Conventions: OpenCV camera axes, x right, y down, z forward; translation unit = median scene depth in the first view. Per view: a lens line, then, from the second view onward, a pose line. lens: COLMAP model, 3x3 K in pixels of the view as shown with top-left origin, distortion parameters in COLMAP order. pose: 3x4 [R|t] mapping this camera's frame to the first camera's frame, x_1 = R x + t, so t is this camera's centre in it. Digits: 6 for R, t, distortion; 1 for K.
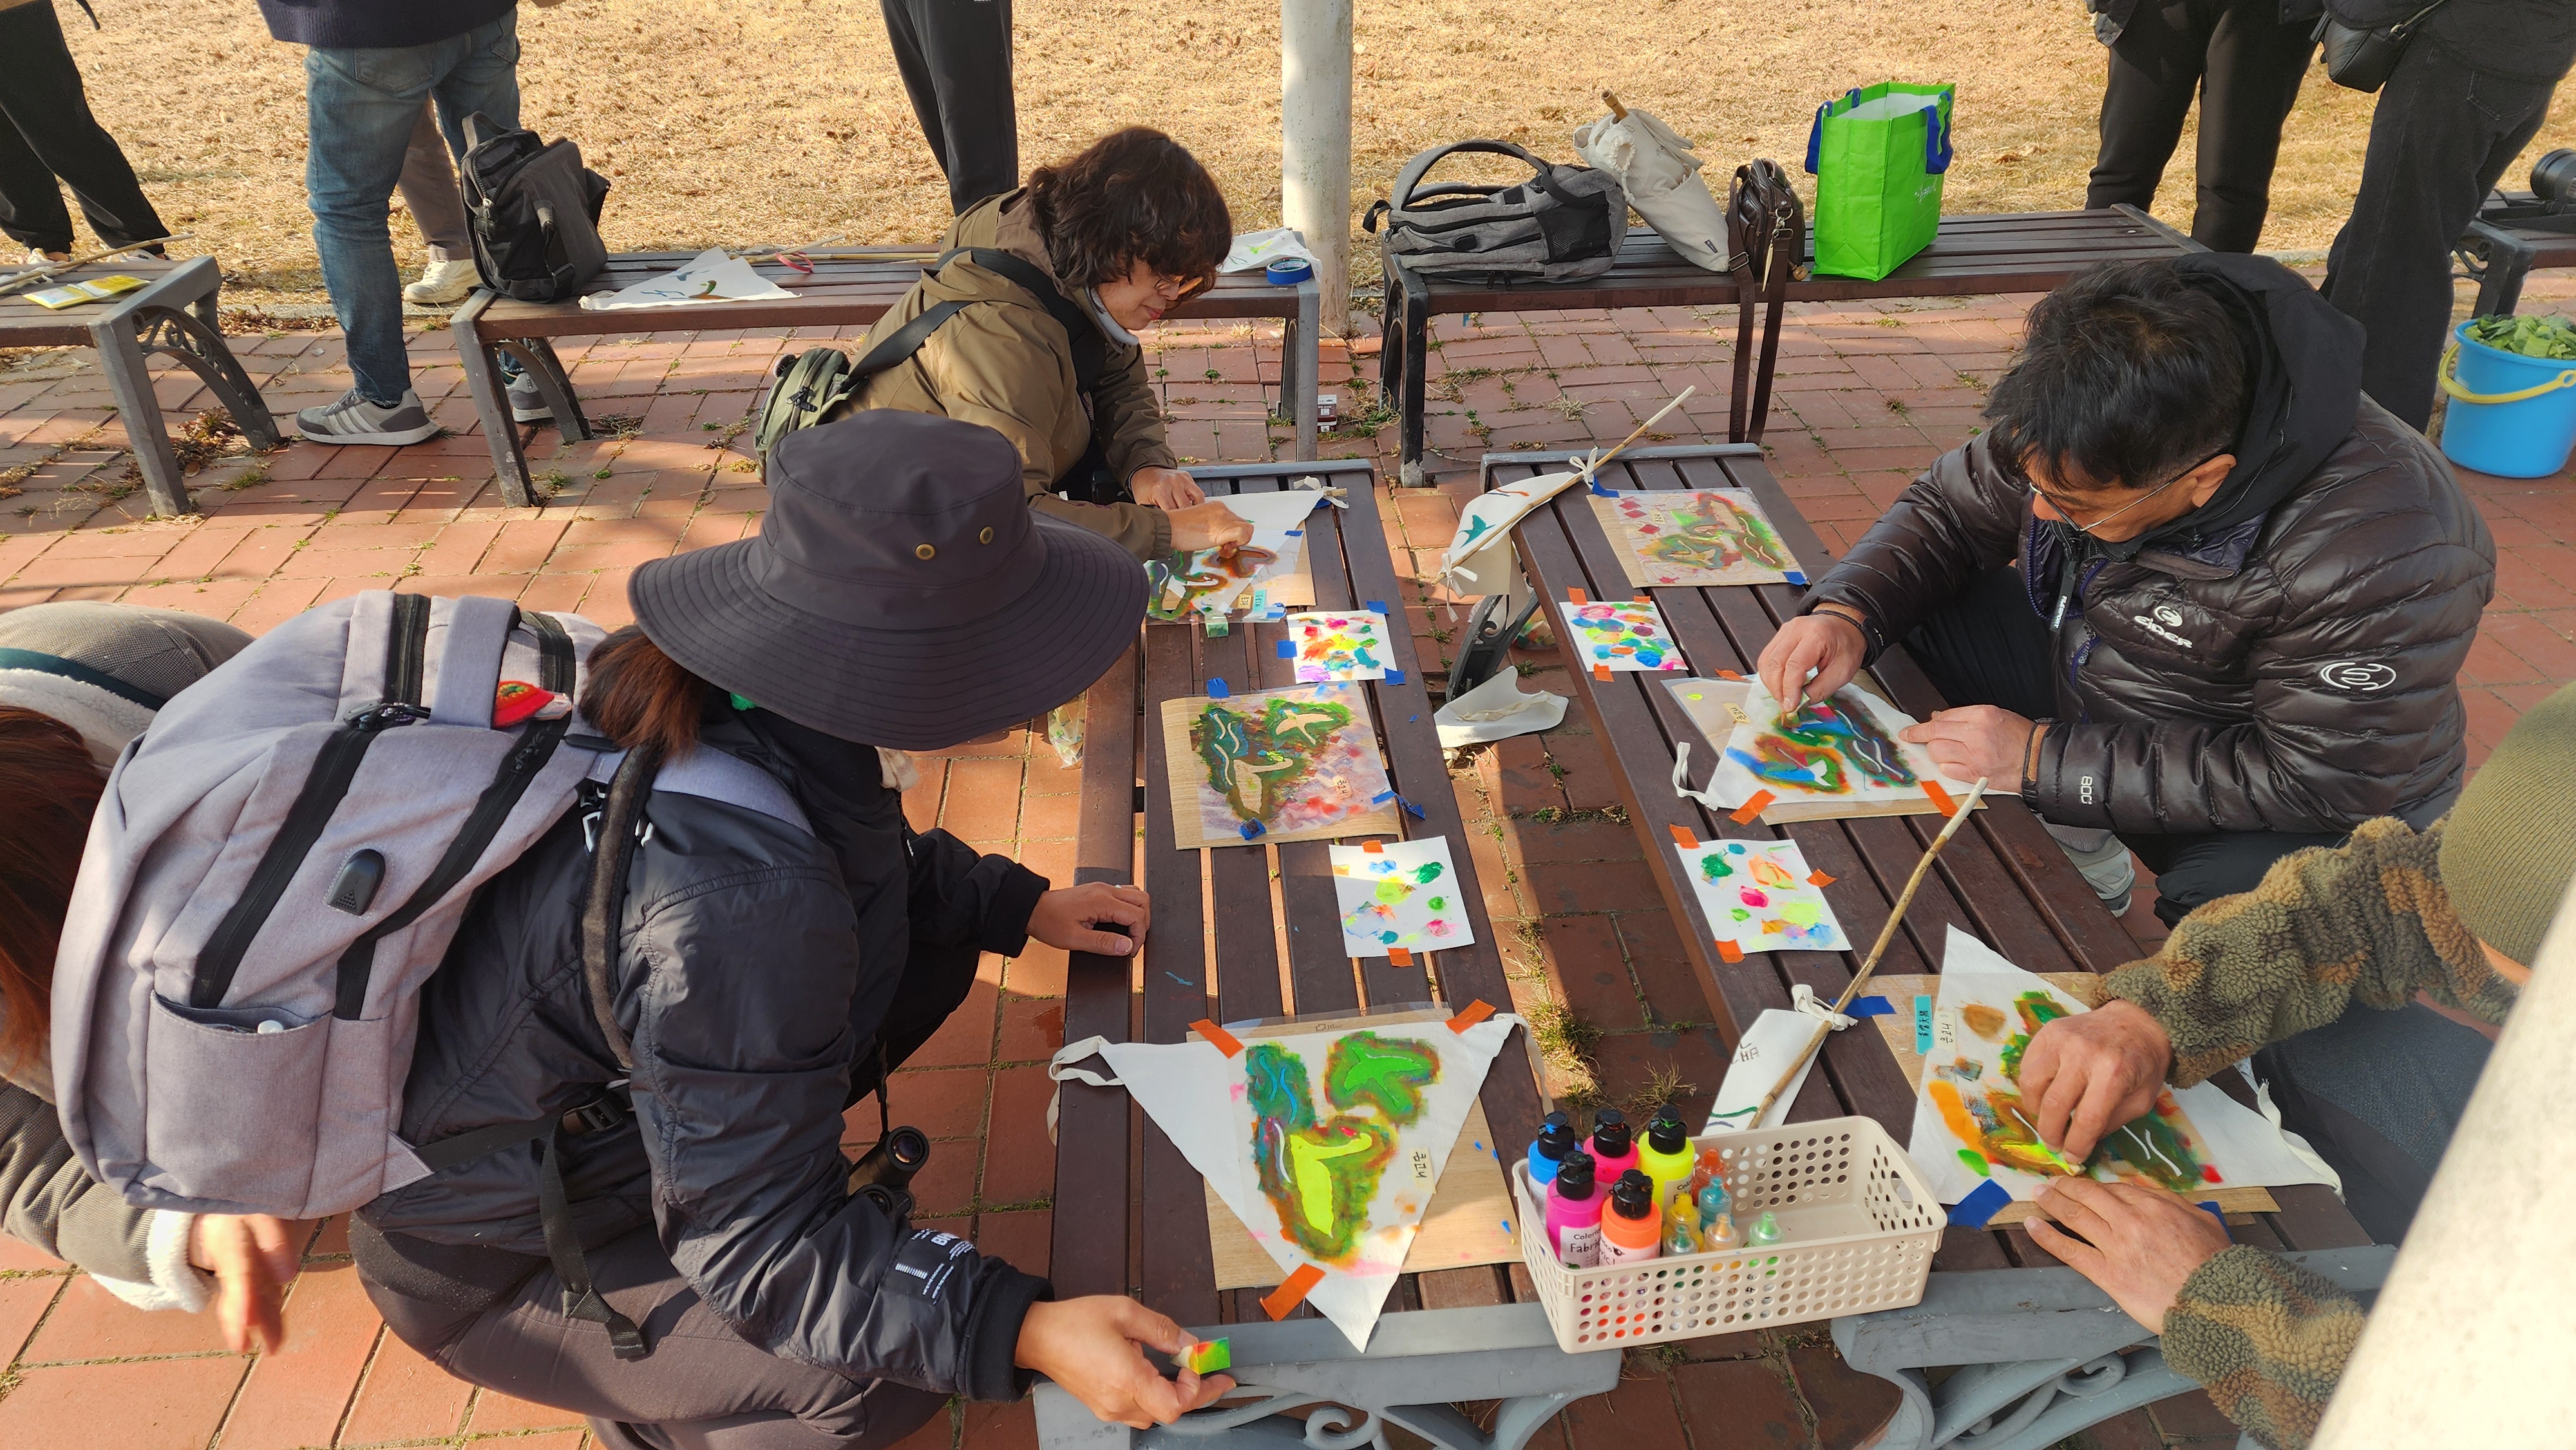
lens RADIAL K [[1744.3, 0, 1296.4], [0, 1744.3, 734.3], [0, 0, 1]] dist [0.070673, -0.060889]
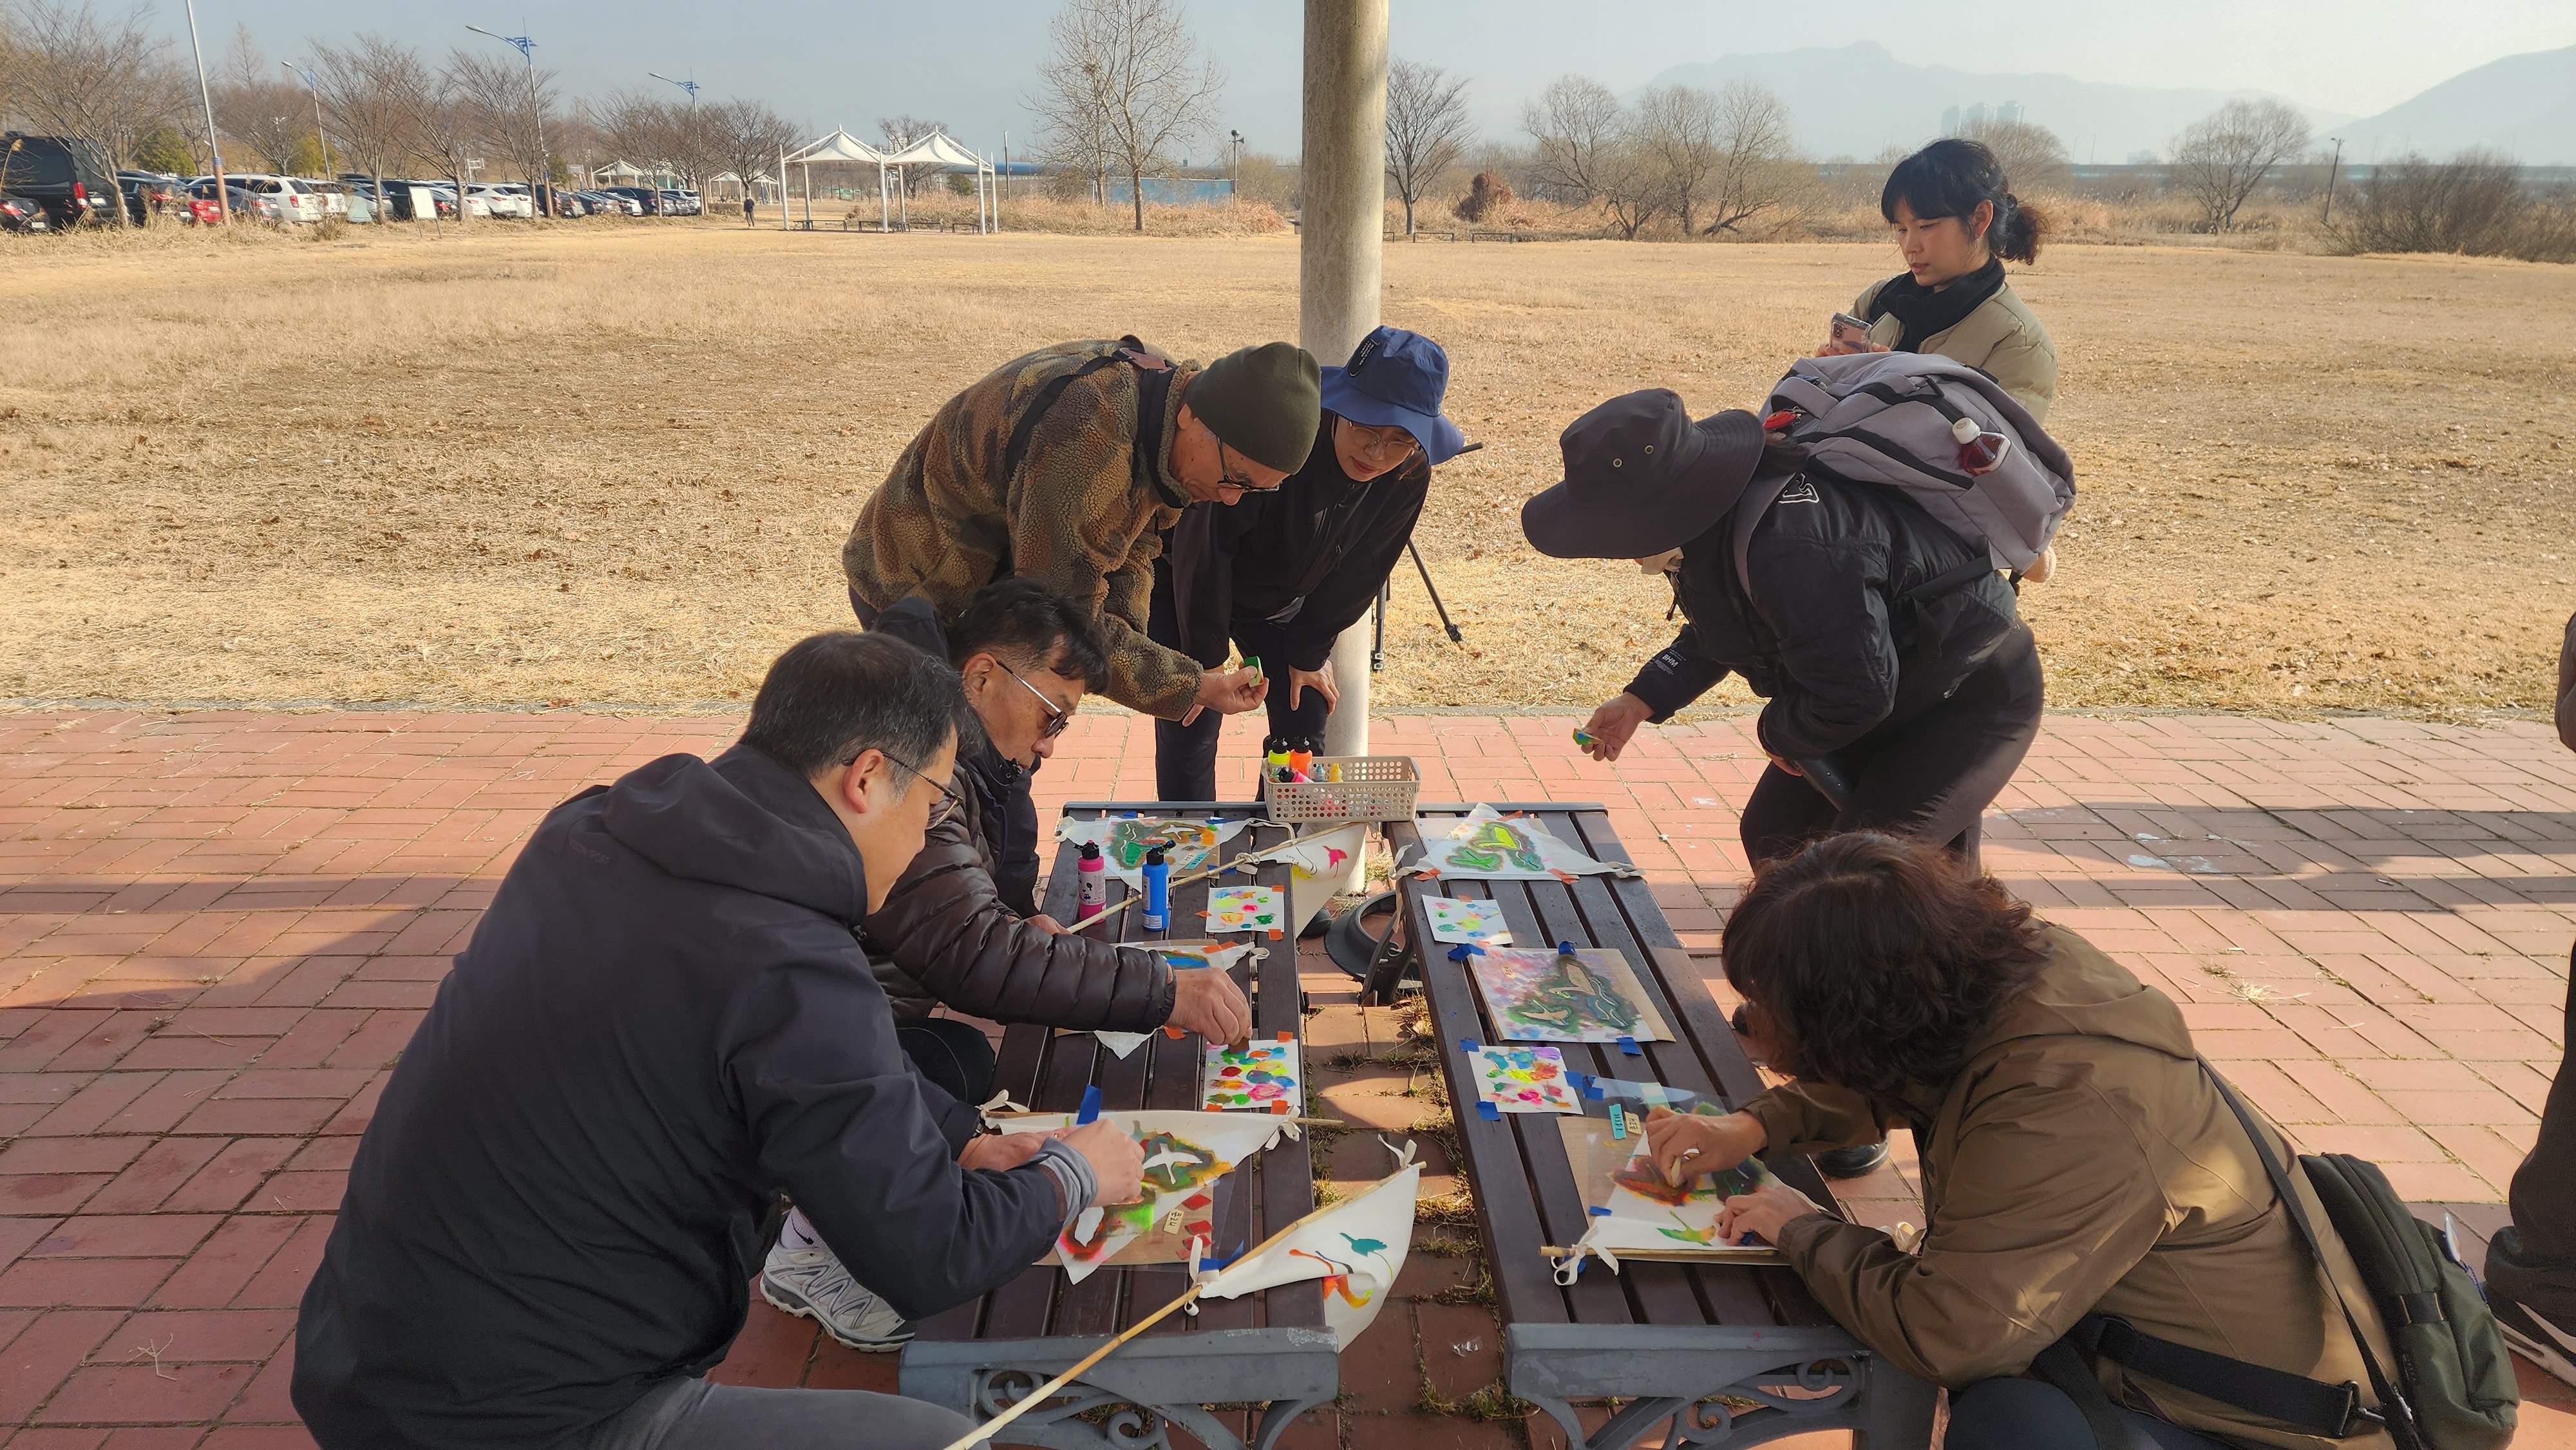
lens RADIAL K [[1744.3, 0, 1296.4], [0, 1744.3, 734.3], [0, 0, 1]] dist [0.070673, -0.060889]
pose [[-0.999081, -0.006125, 0.042431, 0.129425], [0.027197, 0.674504, 0.737770, -1.063240], [-0.033139, 0.738246, -0.673718, 1.722011]]
